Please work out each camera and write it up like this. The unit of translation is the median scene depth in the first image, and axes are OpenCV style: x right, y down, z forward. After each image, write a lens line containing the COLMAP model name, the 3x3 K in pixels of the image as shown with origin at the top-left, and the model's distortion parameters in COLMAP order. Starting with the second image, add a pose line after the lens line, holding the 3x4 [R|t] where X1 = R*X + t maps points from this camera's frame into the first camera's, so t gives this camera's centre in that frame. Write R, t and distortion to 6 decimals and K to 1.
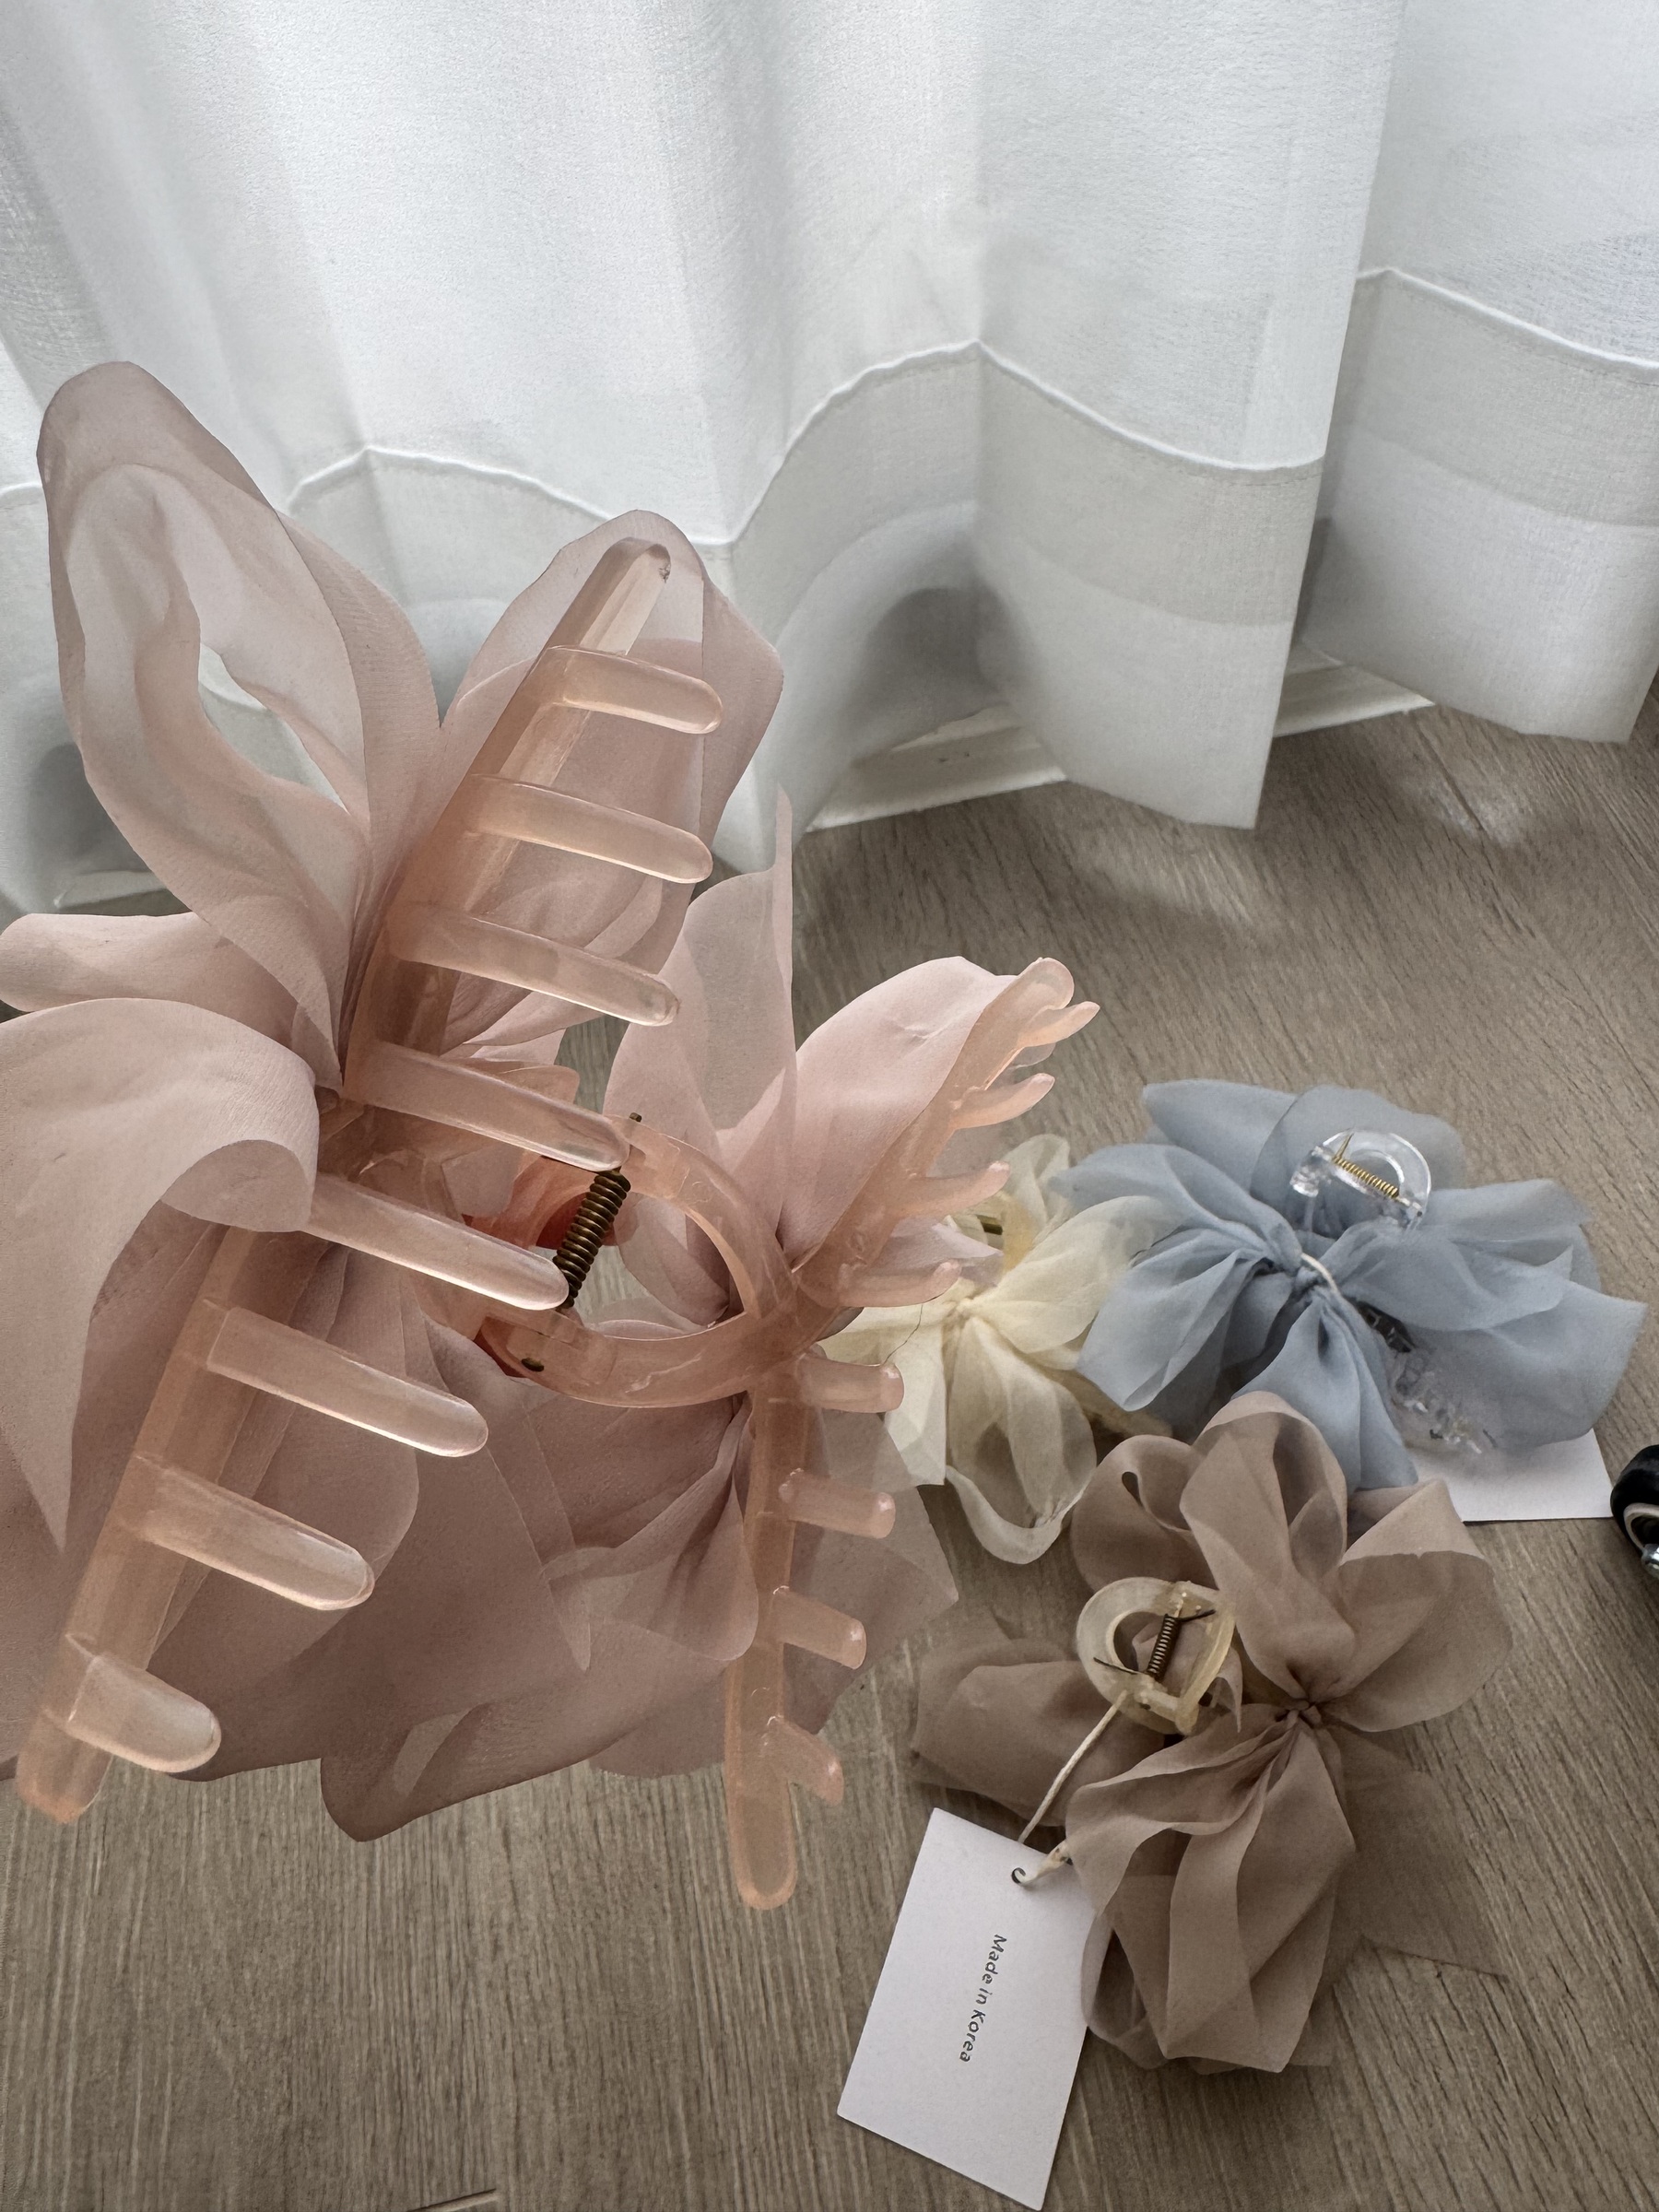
lens RADIAL K [[1531.3, 0, 827.1], [0, 1531.3, 1009.0], [0, 0, 1]] dist [-0.002981, -0.000681]
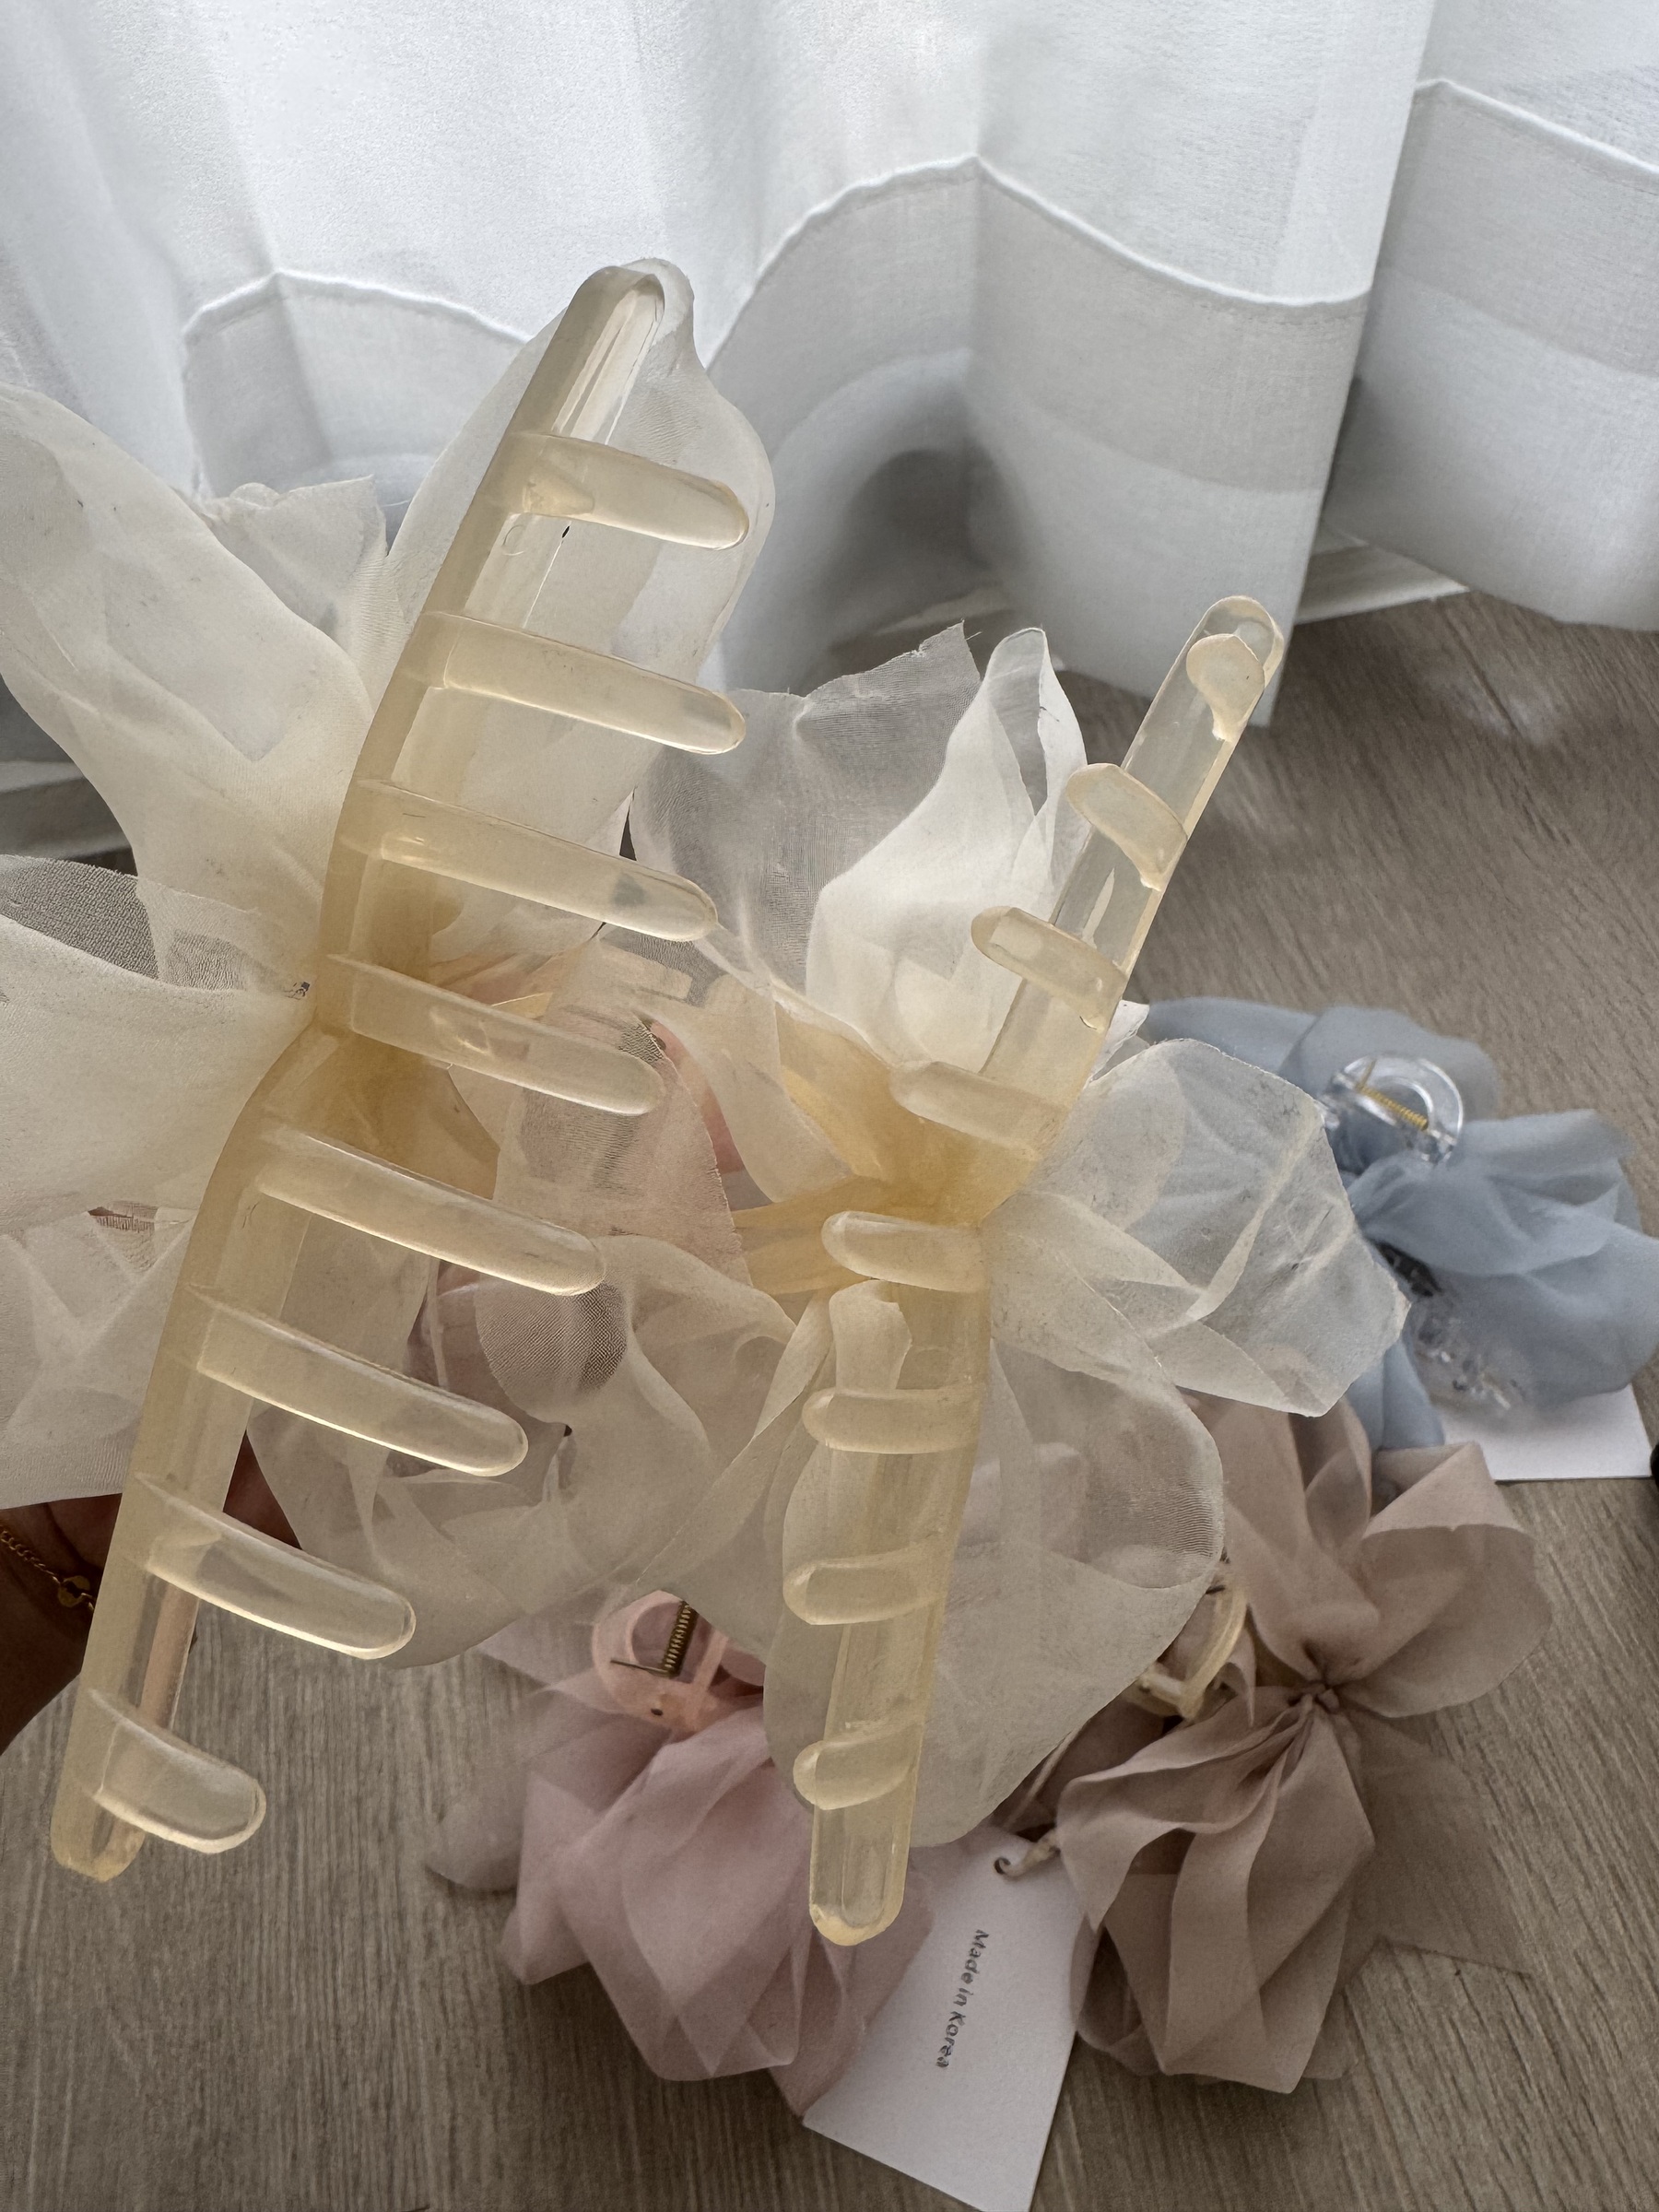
lens RADIAL K [[1536.7, 0, 823.7], [0, 1536.7, 994.8], [0, 0, 1]] dist [-0.001564, -0.001115]
pose [[0.999881, 0.006068, 0.014189, 0.002015], [-0.006710, 0.998936, 0.045631, 0.004438], [-0.013897, -0.045721, 0.998858, 0.104654]]
